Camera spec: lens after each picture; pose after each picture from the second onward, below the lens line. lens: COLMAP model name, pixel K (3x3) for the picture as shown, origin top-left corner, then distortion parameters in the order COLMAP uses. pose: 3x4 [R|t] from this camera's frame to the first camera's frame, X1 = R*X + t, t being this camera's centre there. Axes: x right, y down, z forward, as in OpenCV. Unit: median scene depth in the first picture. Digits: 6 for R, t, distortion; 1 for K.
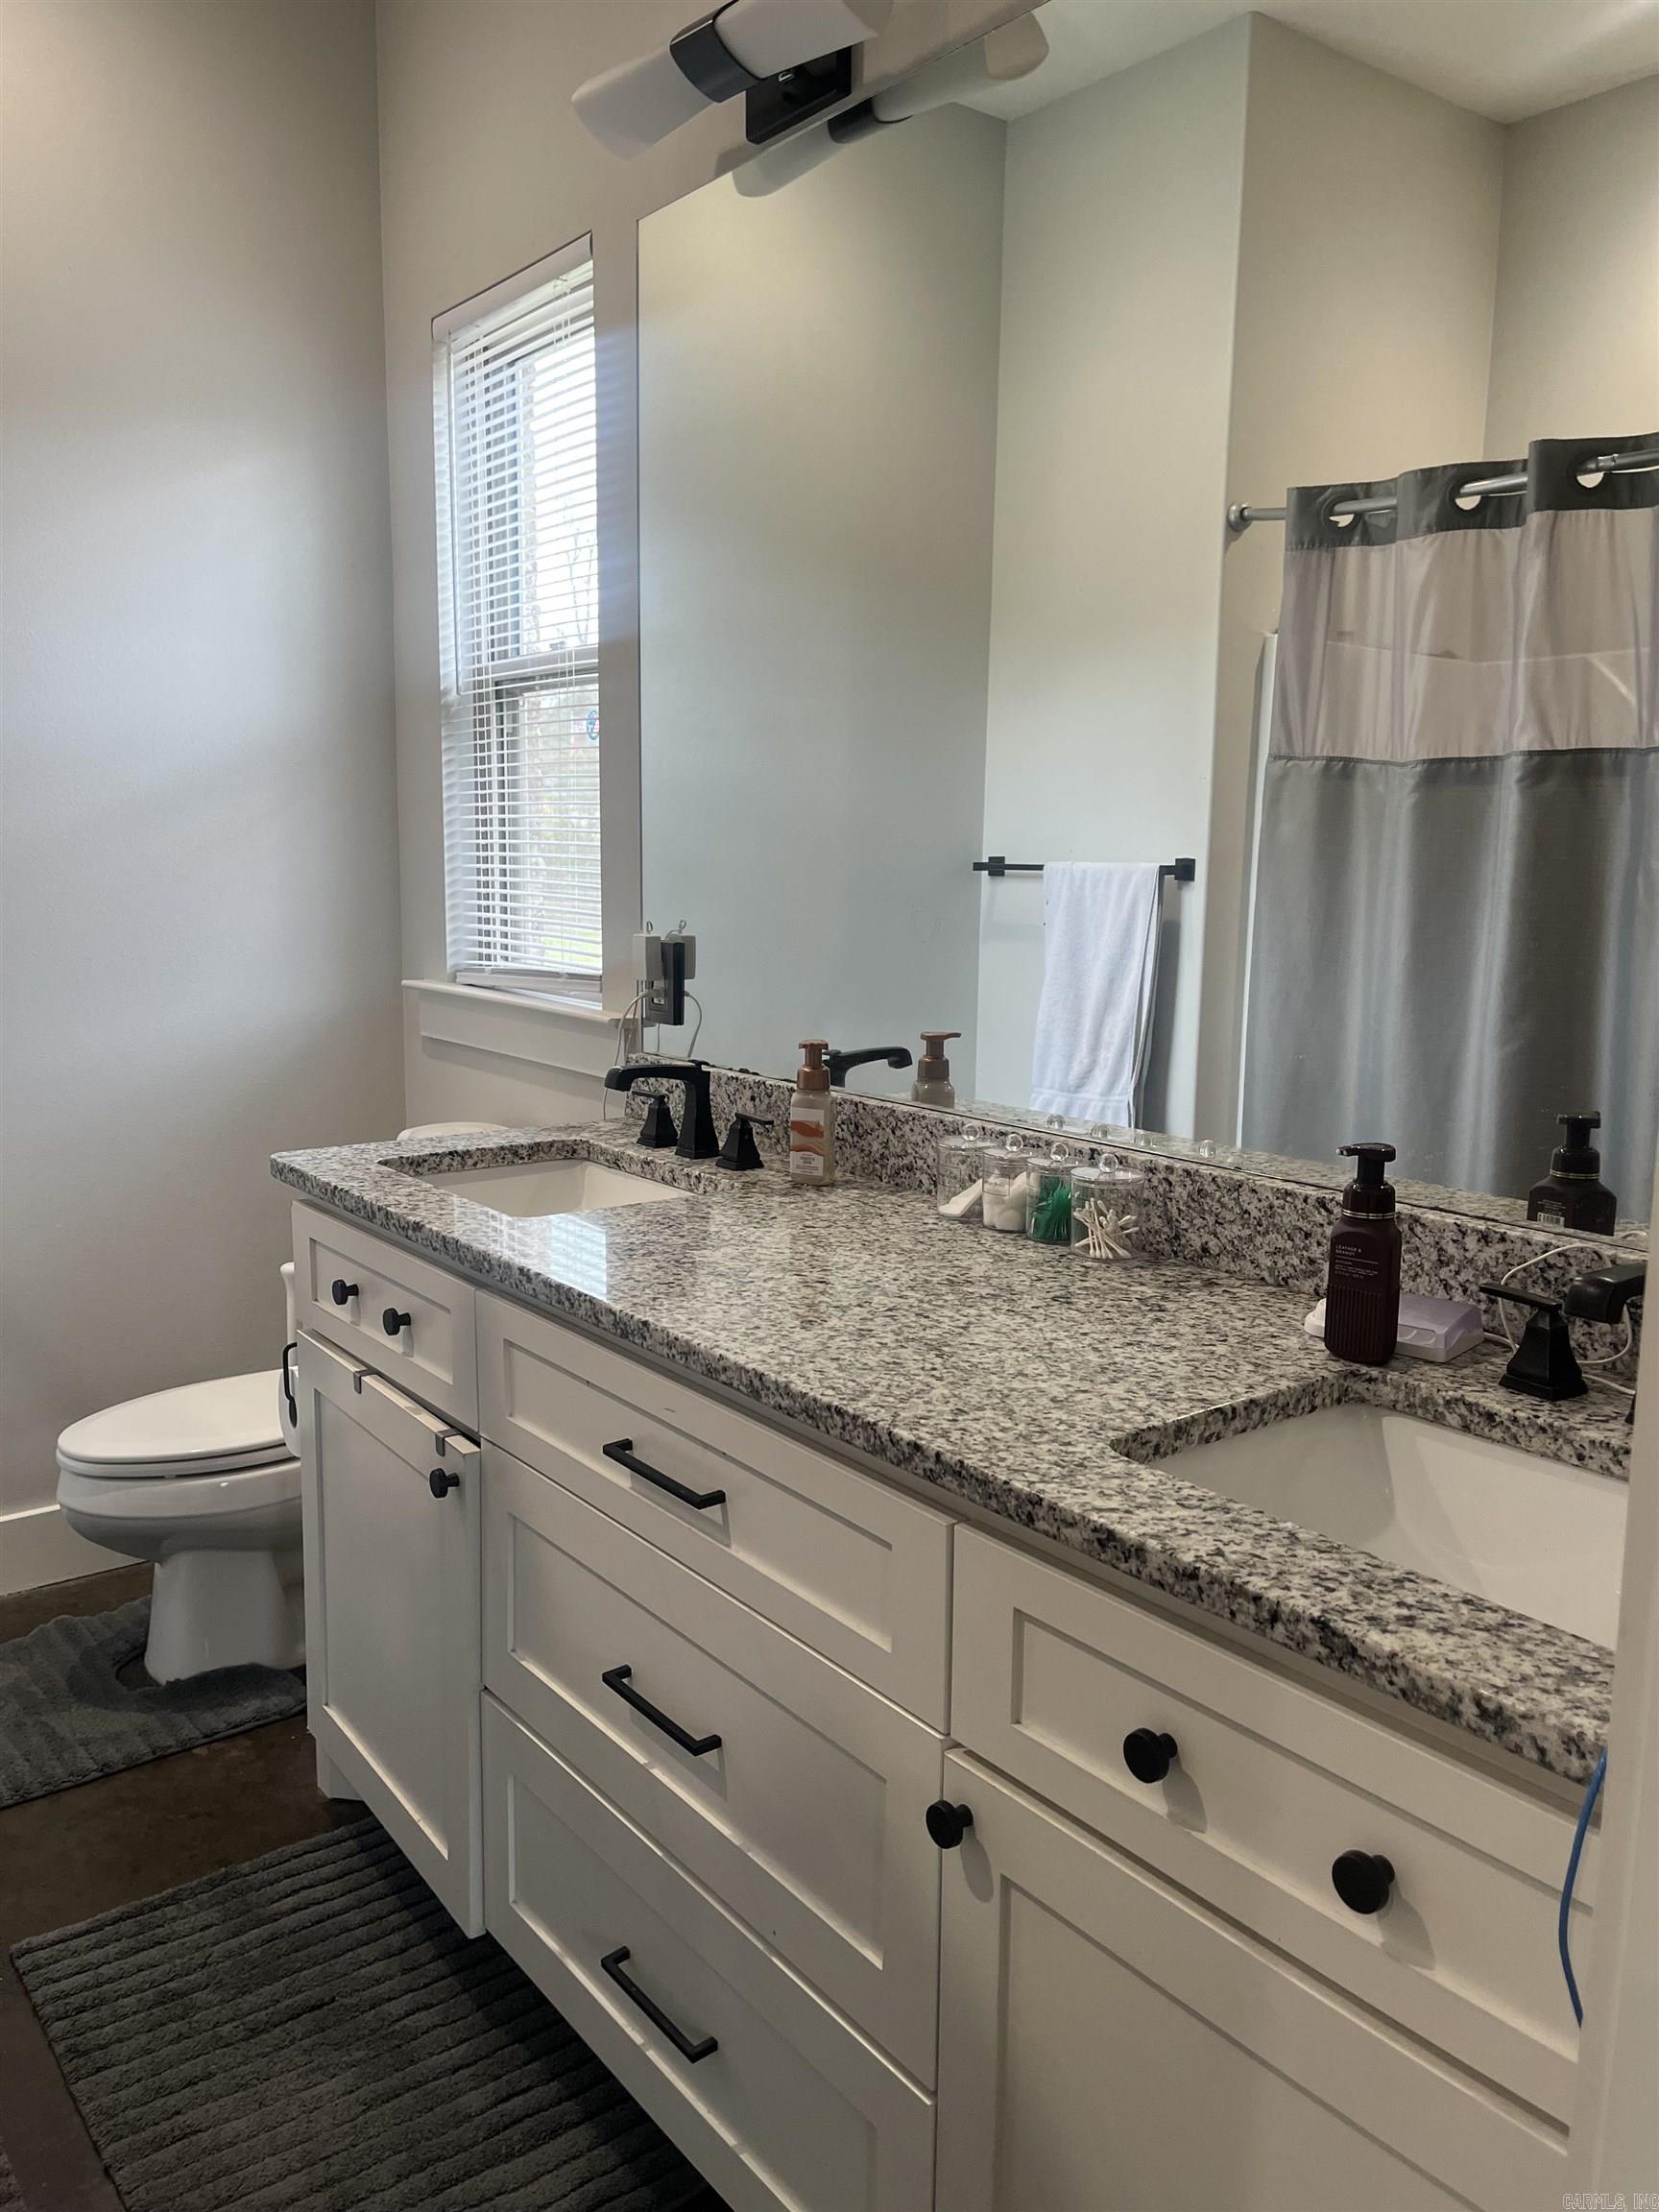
lens RADIAL K [[1669.2, 0, 816.6], [0, 1669.2, 1109.1], [0, 0, 1]] dist [0.082194, -0.114818]
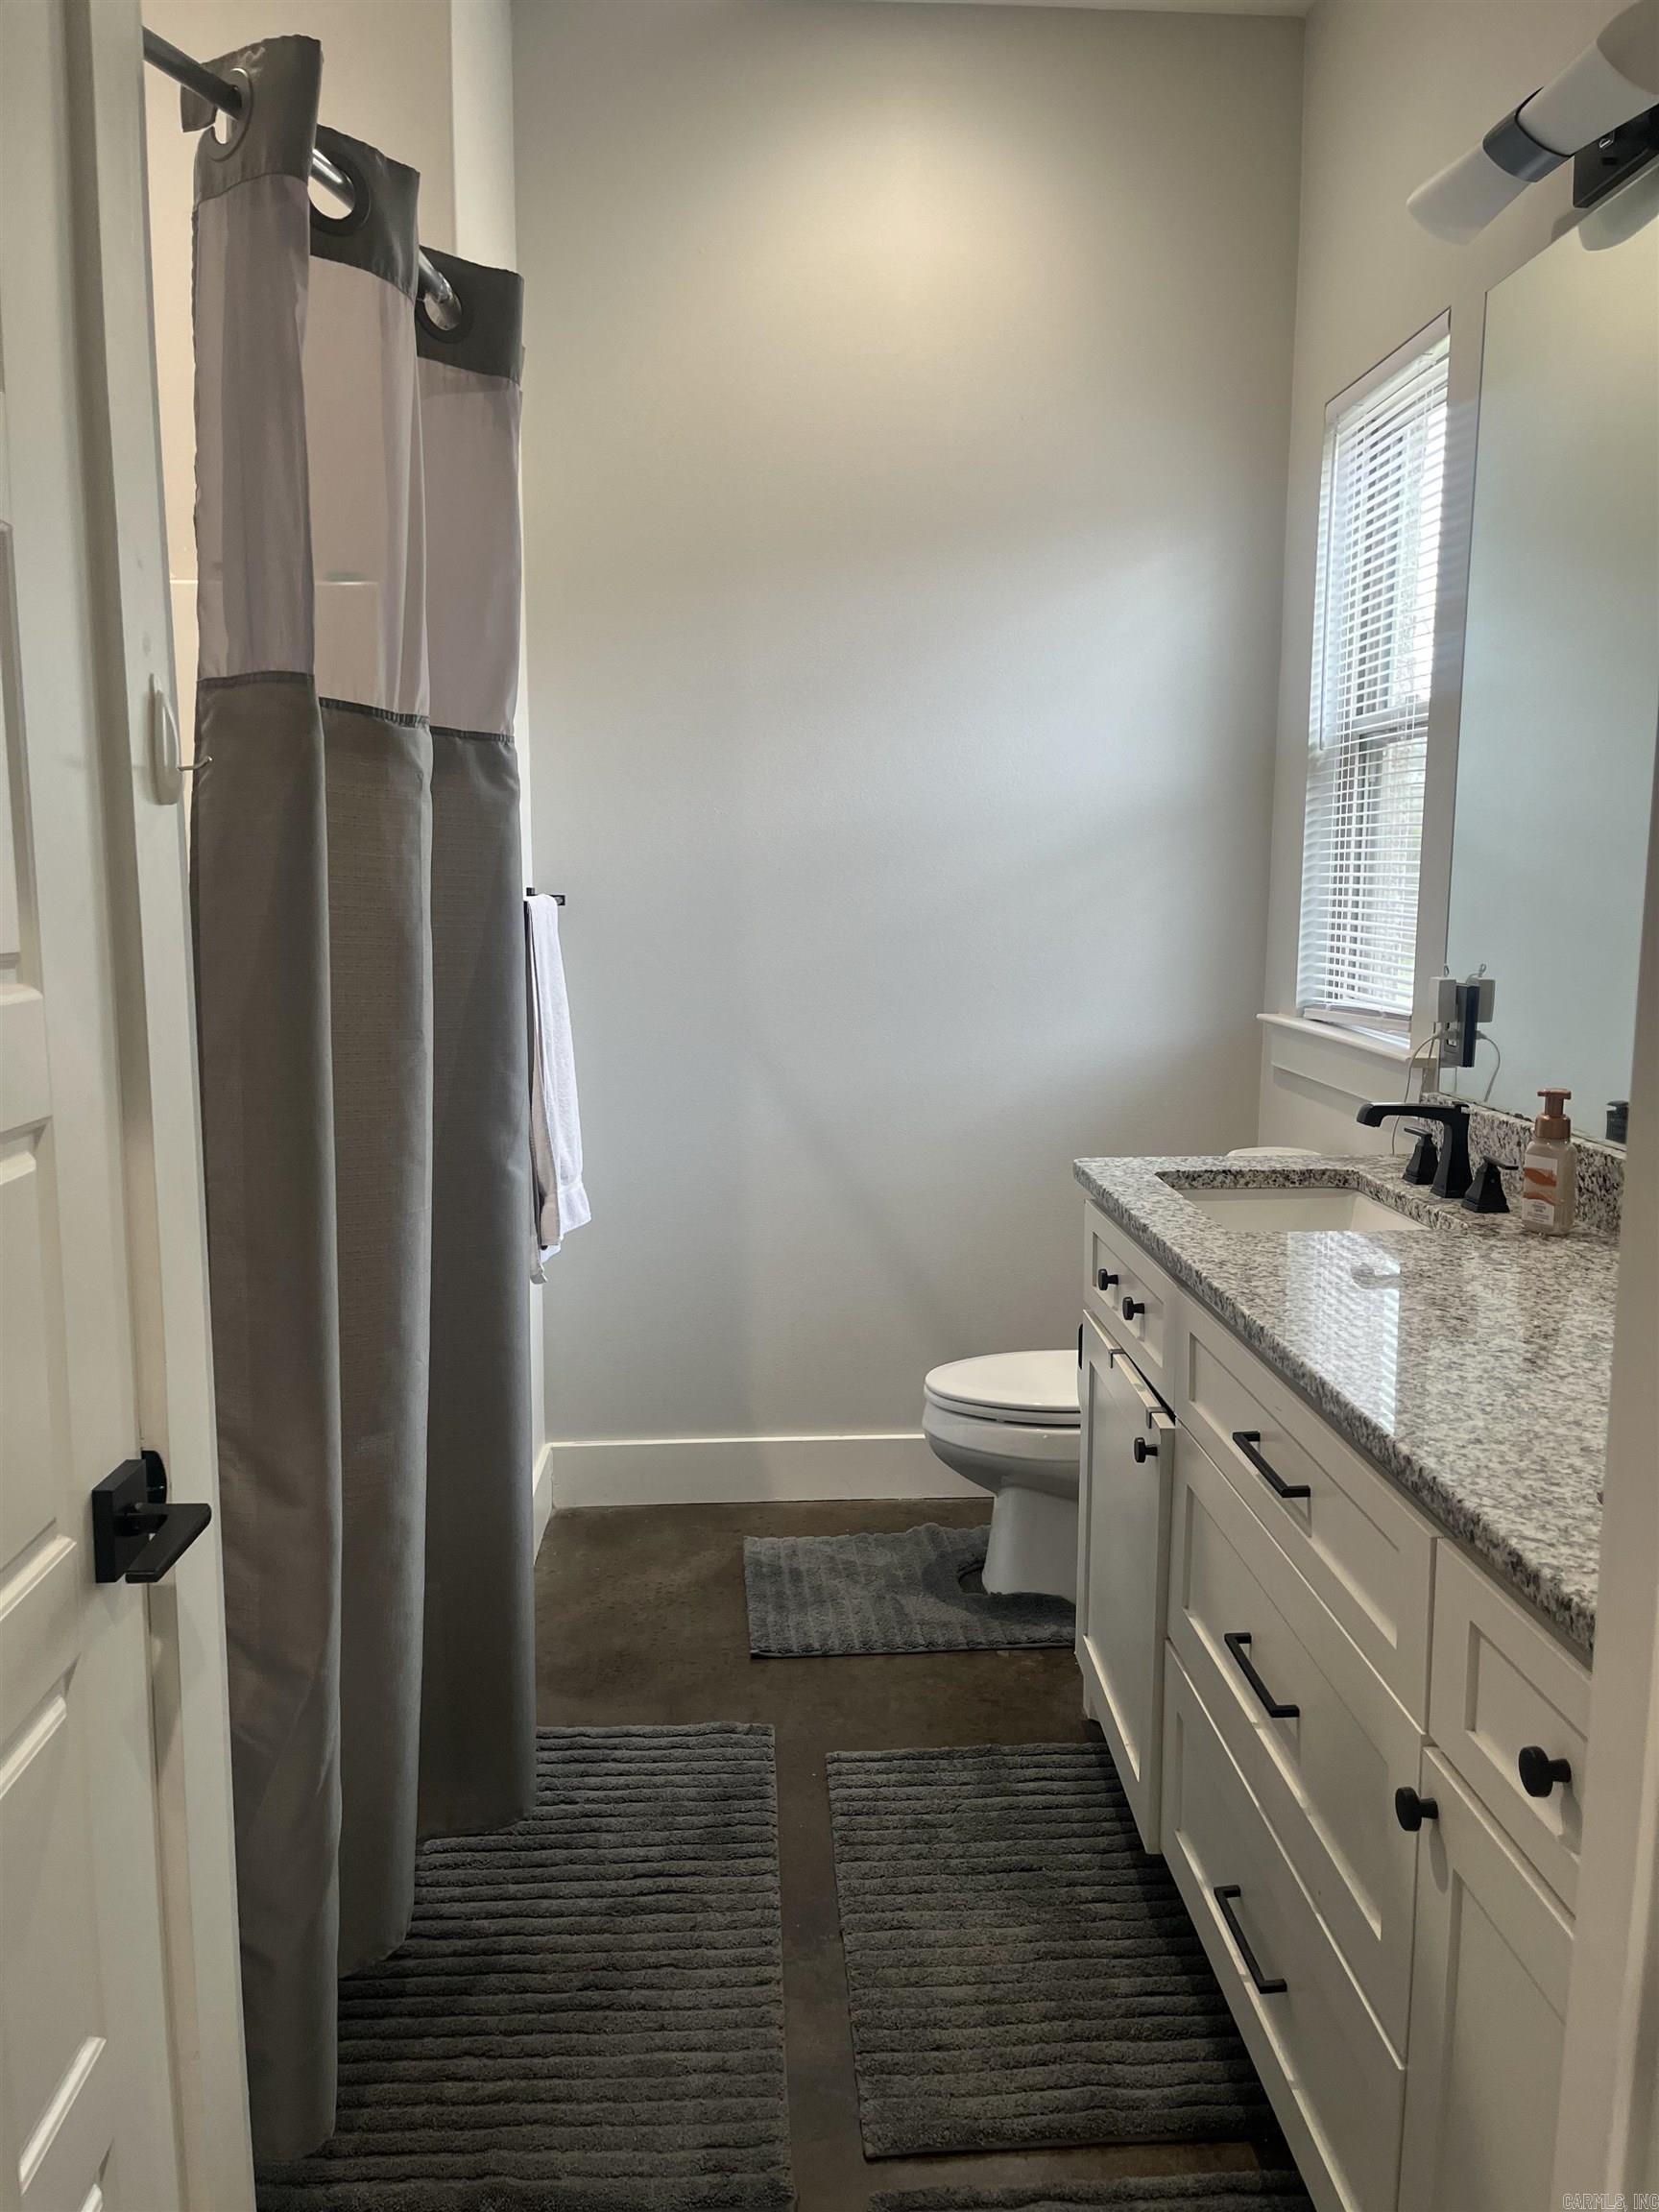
lens RADIAL K [[1669.2, 0, 825.0], [0, 1669.2, 1105.1], [0, 0, 1]] dist [0.082194, -0.114818]
pose [[0.824598, 0.064105, -0.562075, 0.195998], [-0.073678, 0.997266, 0.005648, -0.004915], [0.560901, 0.036755, 0.827067, -0.075945]]
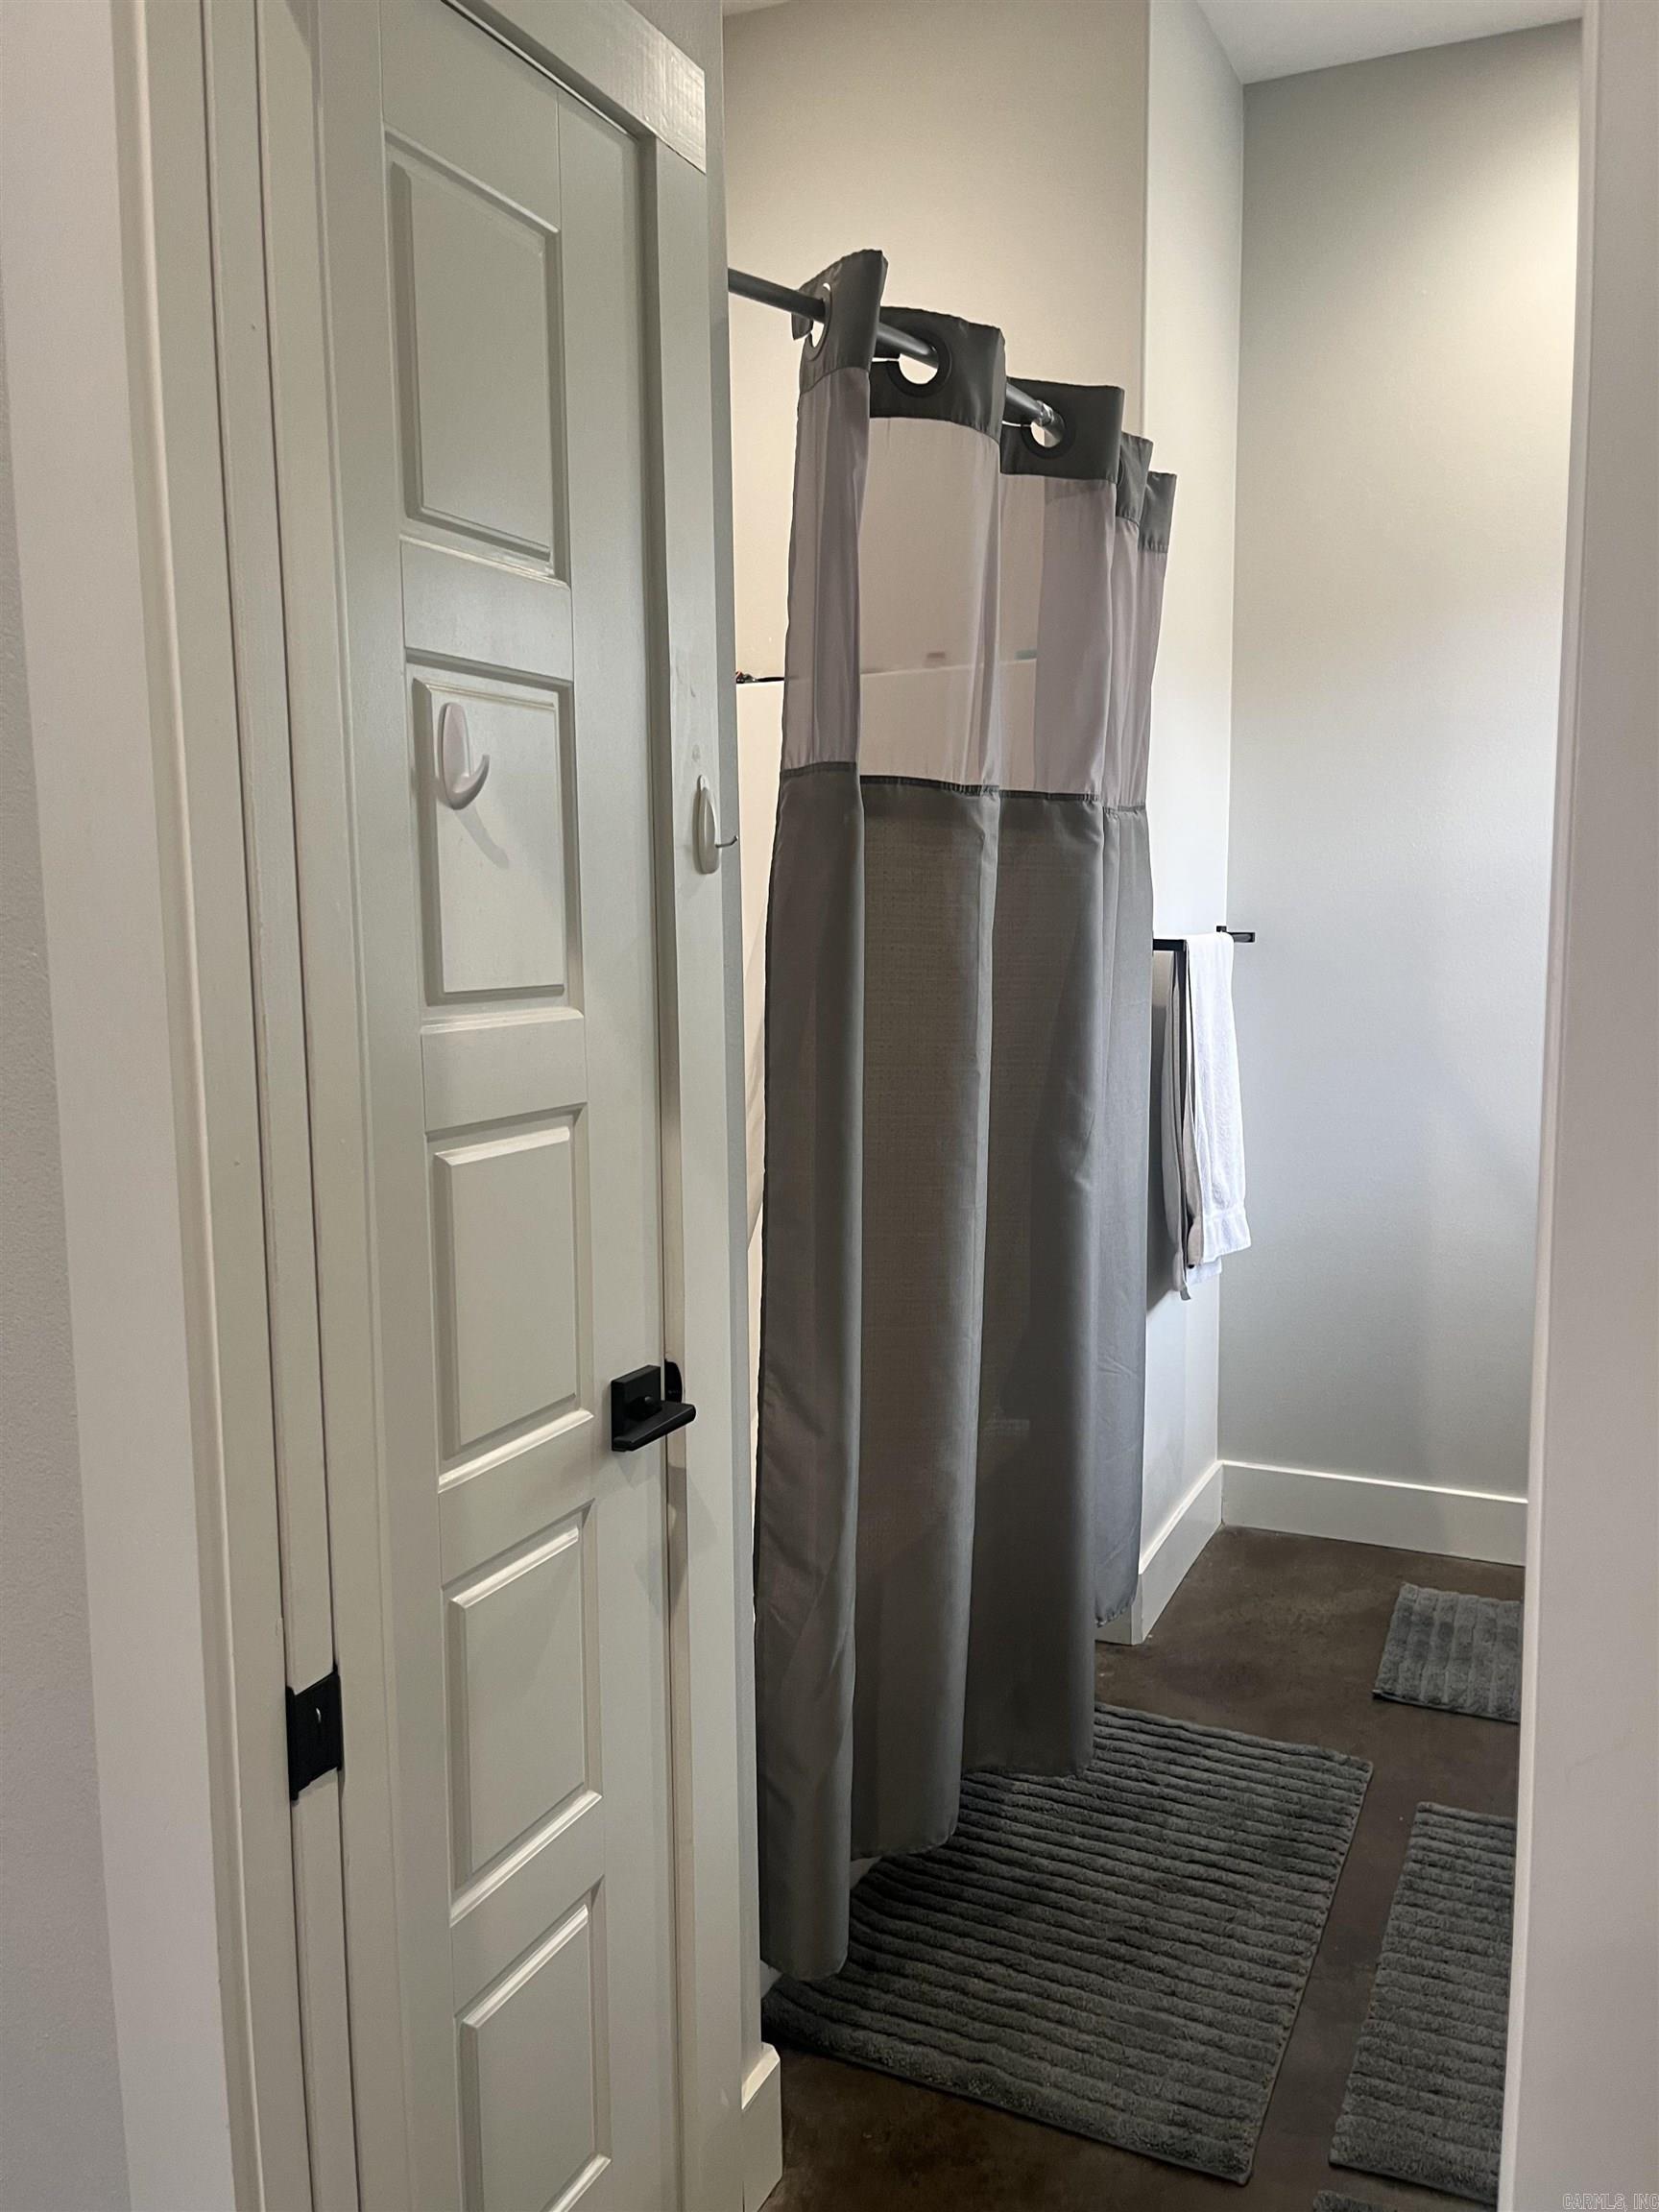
lens RADIAL K [[1669.2, 0, 831.4], [0, 1669.2, 1099.9], [0, 0, 1]] dist [0.082194, -0.114818]
pose [[0.448120, 0.079351, -0.890445, 0.381696], [-0.114552, 0.992939, 0.030835, -0.015618], [0.886604, 0.088185, 0.454046, -0.014078]]
